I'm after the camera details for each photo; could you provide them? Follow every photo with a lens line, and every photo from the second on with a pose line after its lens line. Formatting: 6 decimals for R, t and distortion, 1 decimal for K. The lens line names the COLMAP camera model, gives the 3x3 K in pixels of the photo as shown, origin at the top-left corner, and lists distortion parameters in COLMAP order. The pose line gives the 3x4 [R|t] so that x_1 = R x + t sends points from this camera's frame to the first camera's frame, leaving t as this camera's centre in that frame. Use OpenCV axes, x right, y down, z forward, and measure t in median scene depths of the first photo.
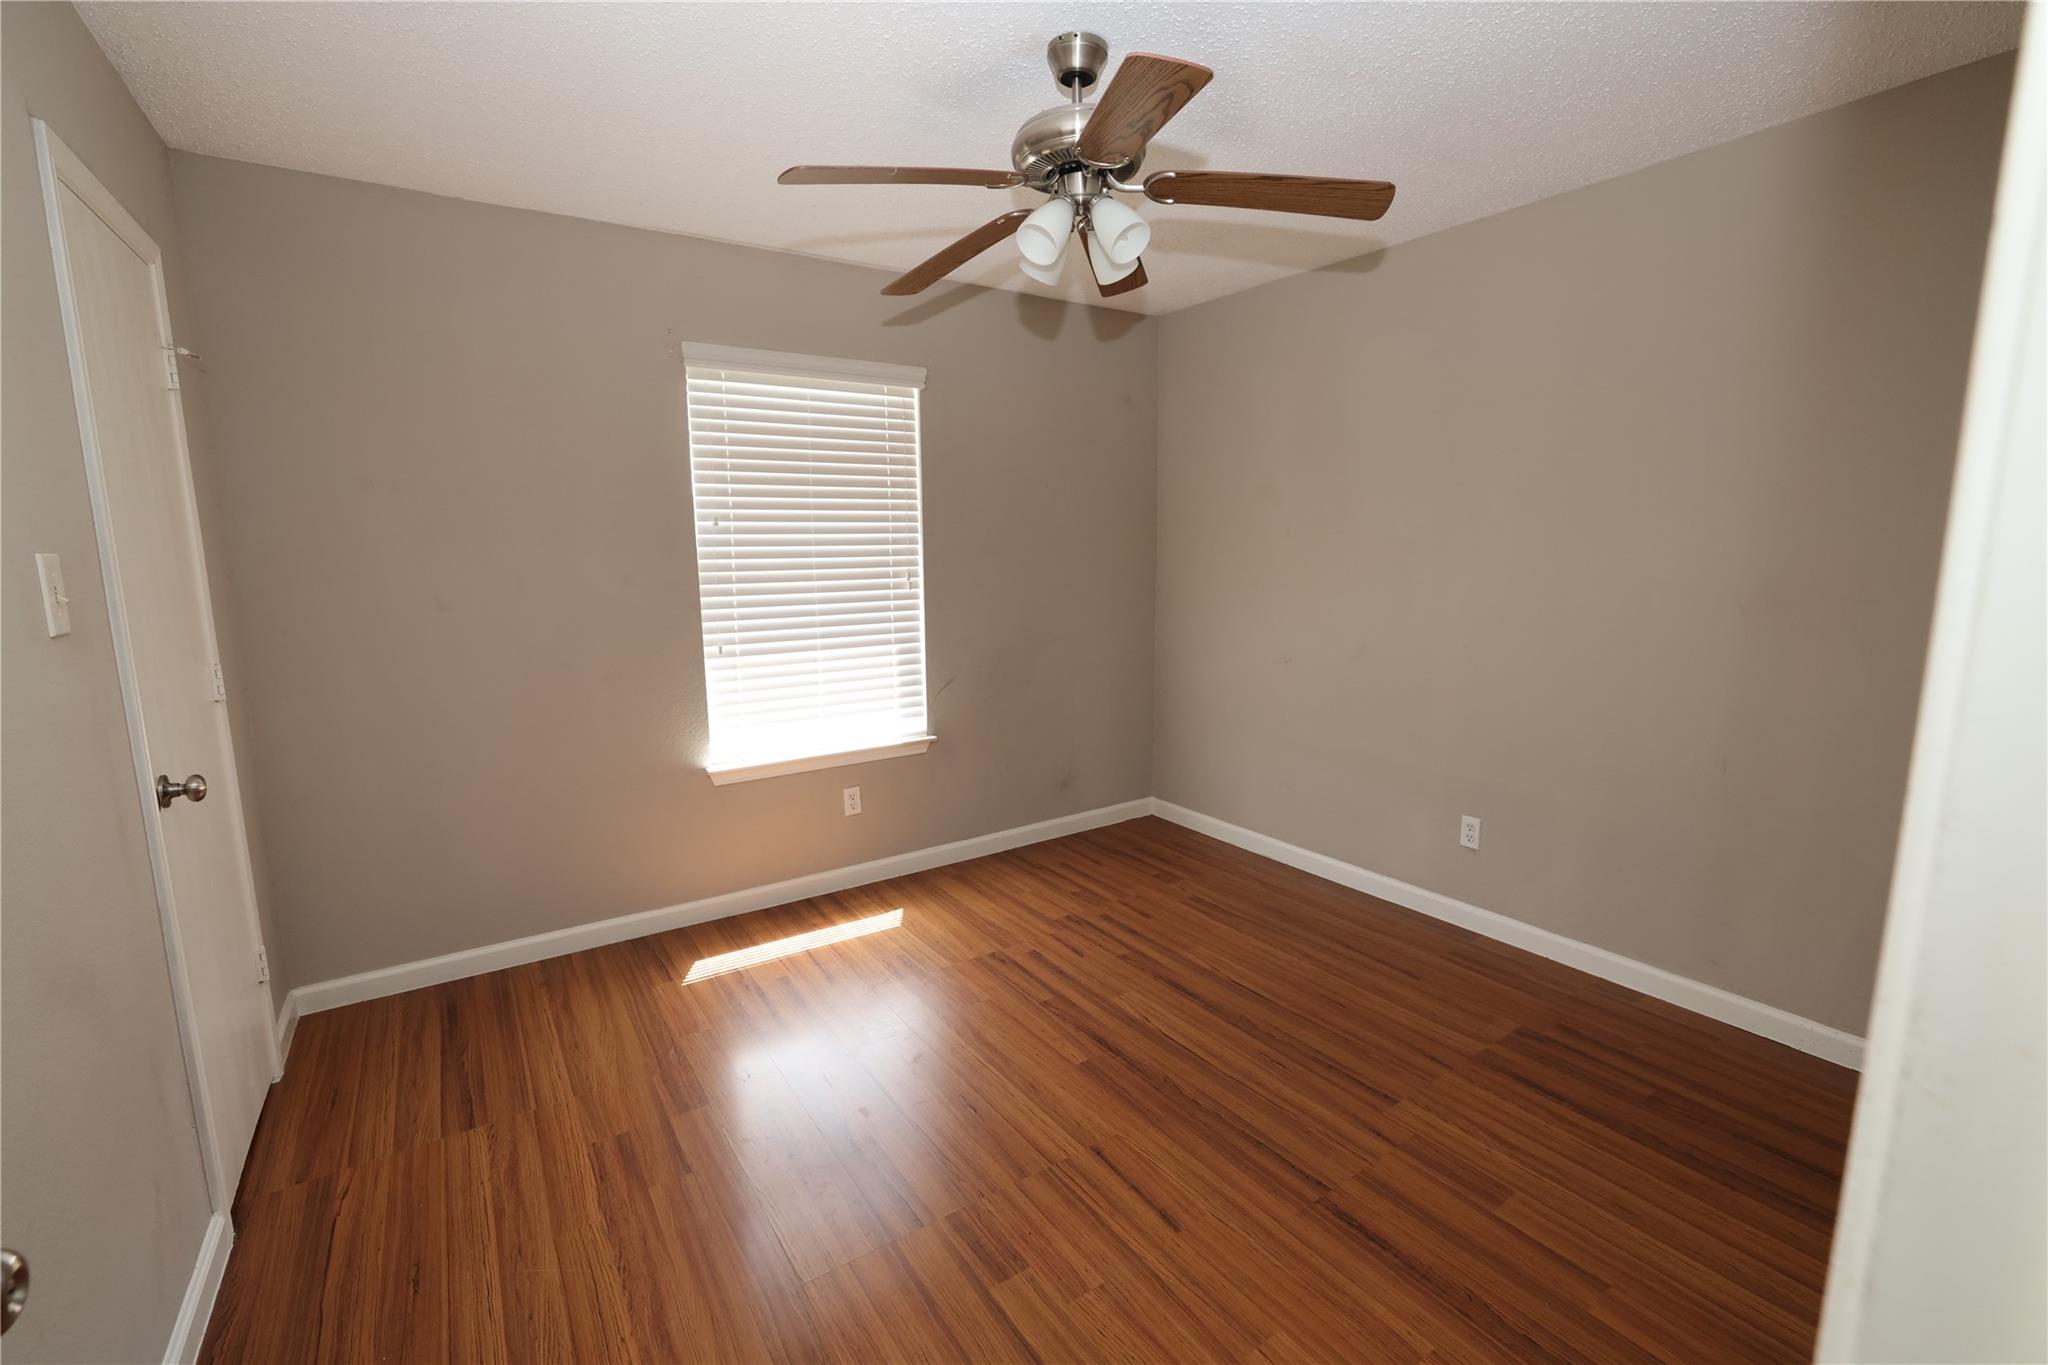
lens RADIAL K [[879.6, 0, 1018.3], [0, 879.6, 686.6], [0, 0, 1]] dist [-0.038333, 0.012913]
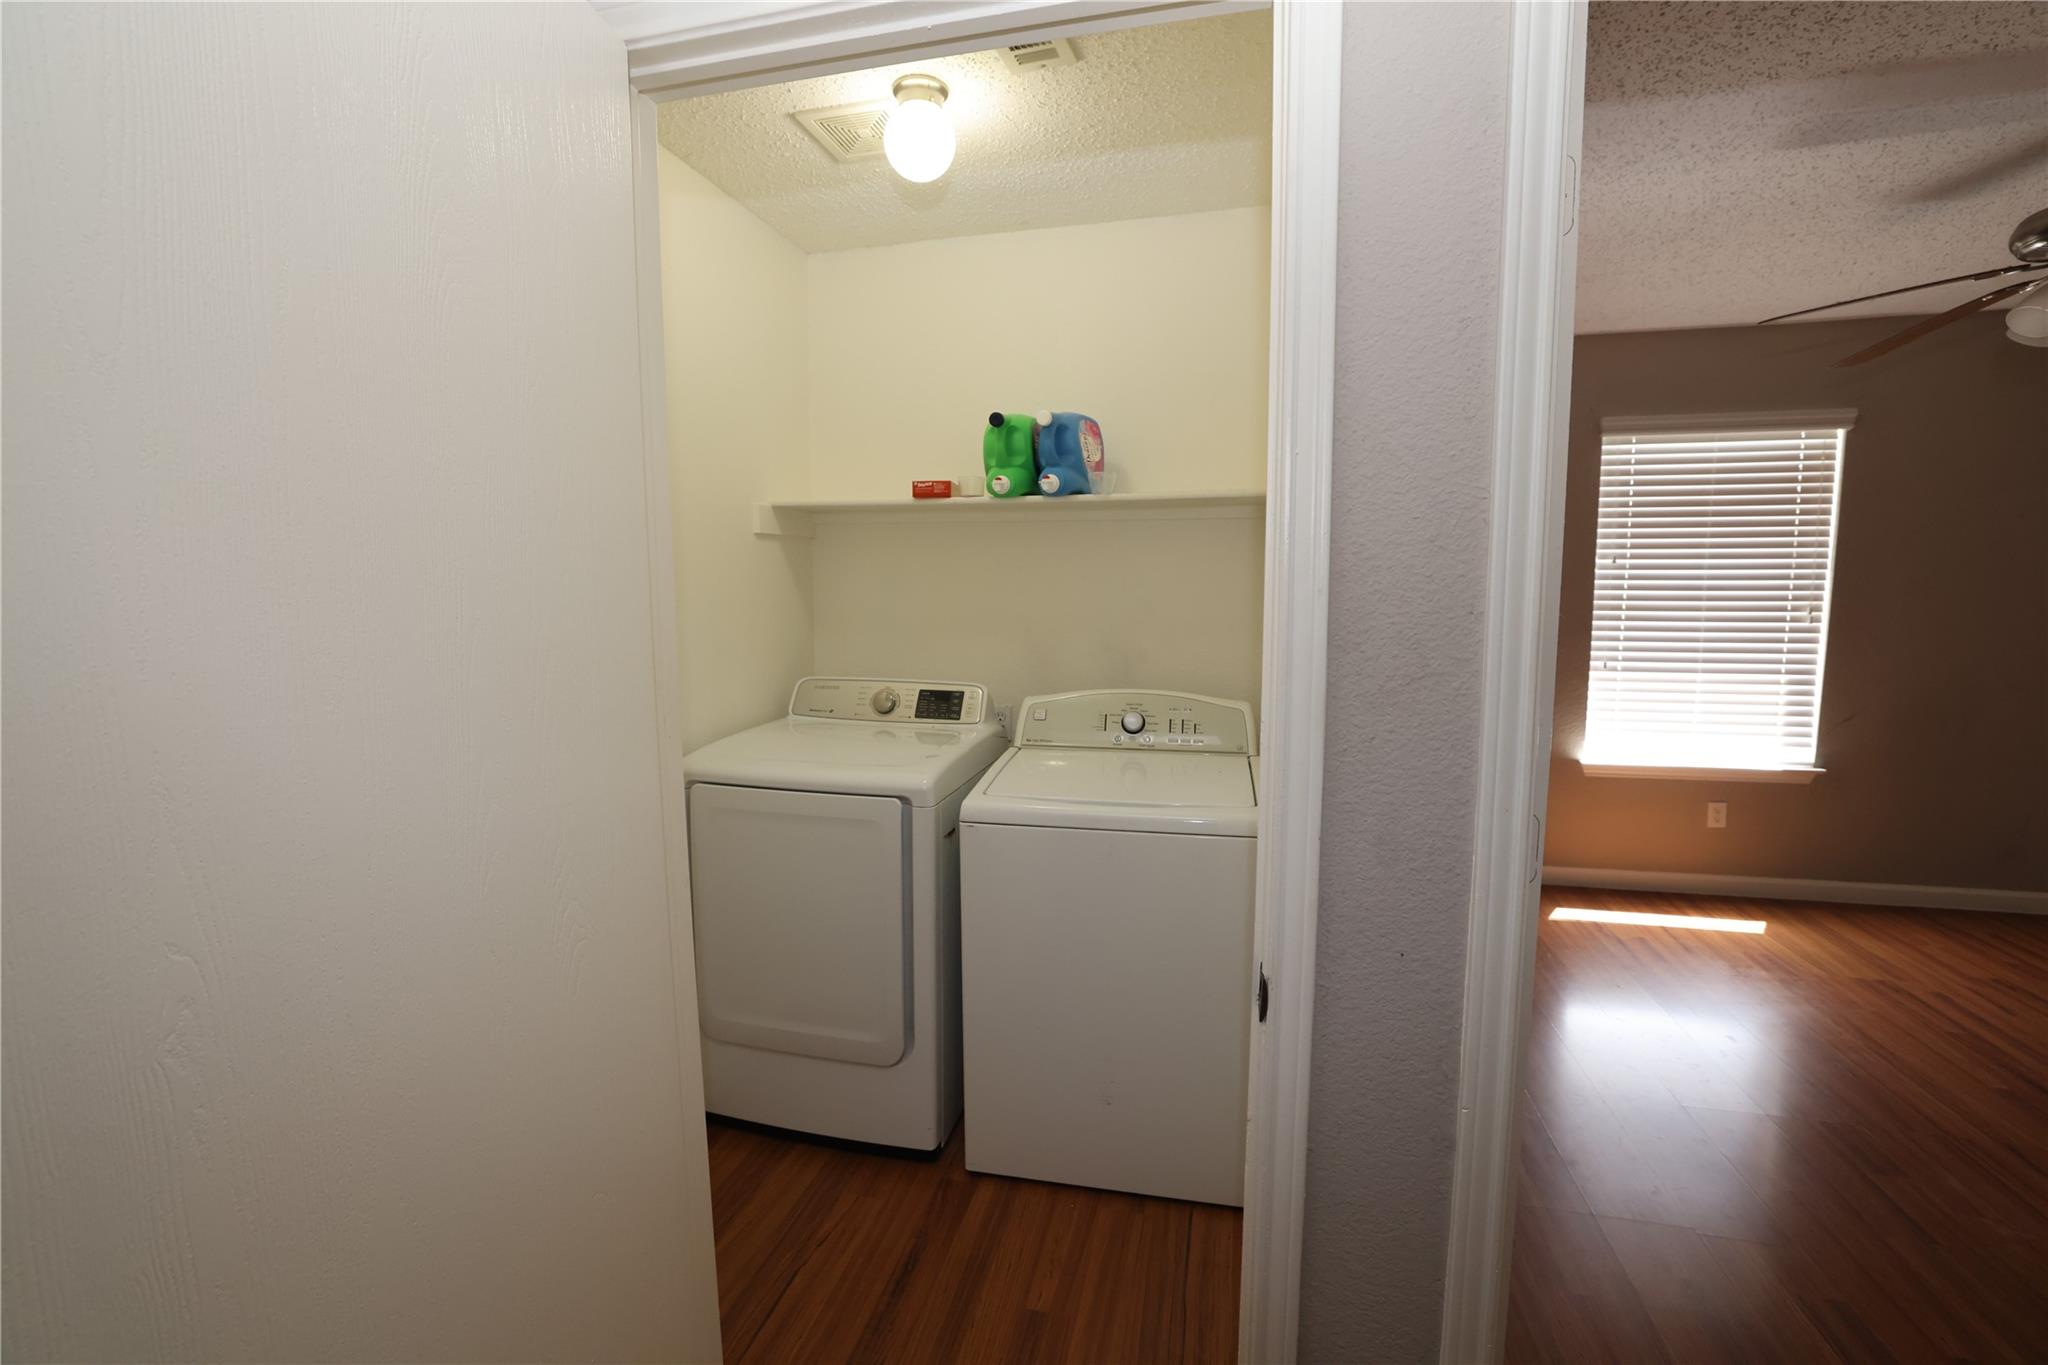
lens RADIAL K [[879.6, 0, 1018.2], [0, 879.6, 675.4], [0, 0, 1]] dist [-0.038333, 0.012913]
pose [[0.677383, 0.087447, -0.730415, -0.012381], [-0.119609, 0.992789, 0.007935, 0.060130], [0.725842, 0.081989, 0.682958, -0.405784]]
